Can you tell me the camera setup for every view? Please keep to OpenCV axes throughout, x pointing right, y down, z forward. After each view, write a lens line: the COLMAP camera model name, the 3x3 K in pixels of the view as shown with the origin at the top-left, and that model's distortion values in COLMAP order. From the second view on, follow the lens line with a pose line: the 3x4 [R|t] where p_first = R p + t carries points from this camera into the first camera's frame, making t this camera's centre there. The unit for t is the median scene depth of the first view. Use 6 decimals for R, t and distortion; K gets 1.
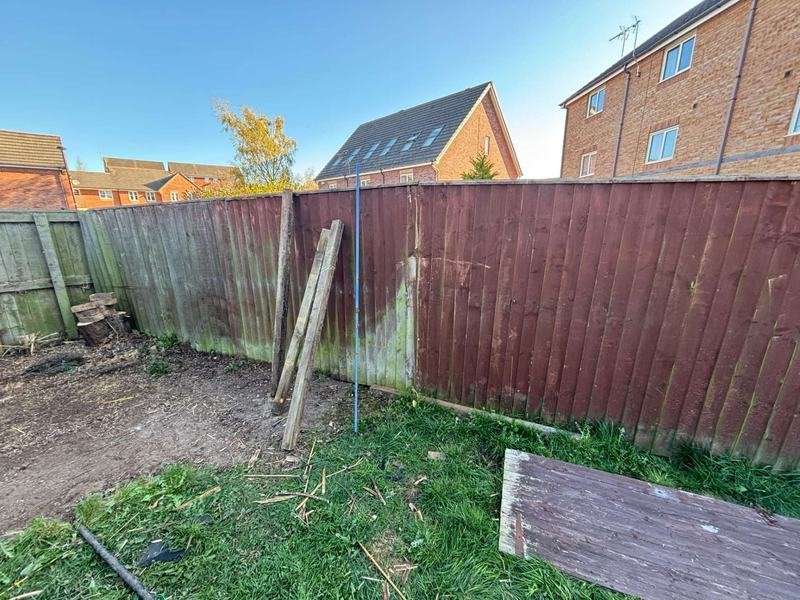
lens RADIAL K [[319.7, 0, 398.2], [0, 319.7, 296.6], [0, 0, 1]] dist [0.002121, -0.000691]
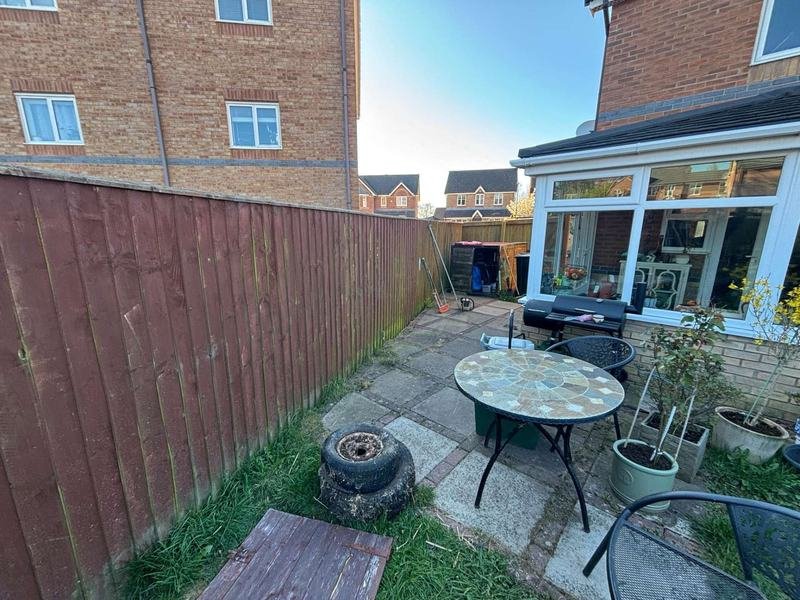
lens RADIAL K [[319.7, 0, 395.8], [0, 319.7, 296.5], [0, 0, 1]] dist [0.002121, -0.000691]
pose [[-0.087822, -0.211506, 0.973423, 0.340746], [0.257446, 0.939180, 0.227292, -0.094205], [-0.962294, 0.270565, -0.028030, 0.359238]]
